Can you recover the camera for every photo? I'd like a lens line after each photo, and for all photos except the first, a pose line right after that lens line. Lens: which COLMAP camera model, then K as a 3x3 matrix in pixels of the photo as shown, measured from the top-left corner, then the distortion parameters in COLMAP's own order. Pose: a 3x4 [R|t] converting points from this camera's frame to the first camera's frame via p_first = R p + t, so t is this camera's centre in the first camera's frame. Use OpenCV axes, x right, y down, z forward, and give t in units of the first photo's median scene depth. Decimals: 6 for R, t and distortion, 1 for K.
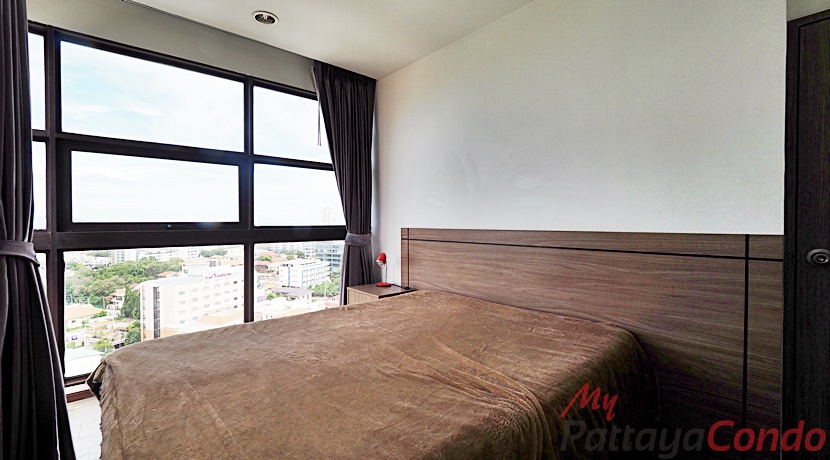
lens RADIAL K [[351.4, 0, 403.5], [0, 351.4, 225.3], [0, 0, 1]] dist [0.000409, -0.000371]
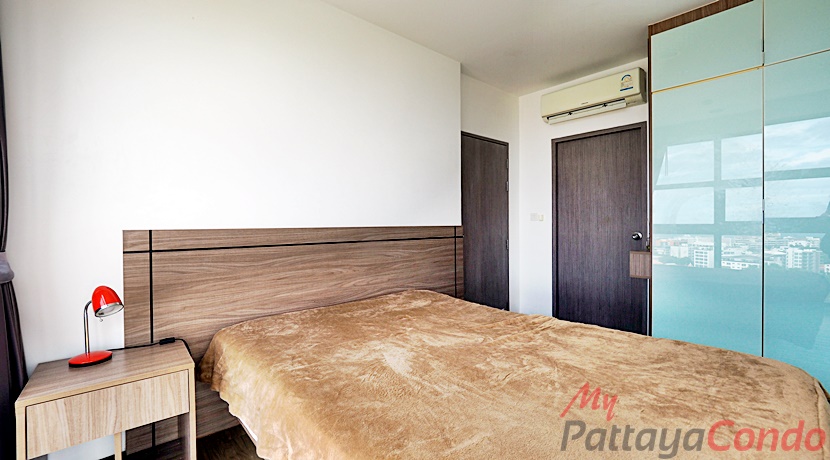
lens RADIAL K [[351.4, 0, 403.5], [0, 351.4, 225.3], [0, 0, 1]] dist [0.000409, -0.000371]
pose [[-0.021456, -0.014199, 0.999669, -0.529532], [0.004744, 0.999886, 0.014304, -0.004173], [-0.999759, 0.005049, -0.021386, 0.648440]]
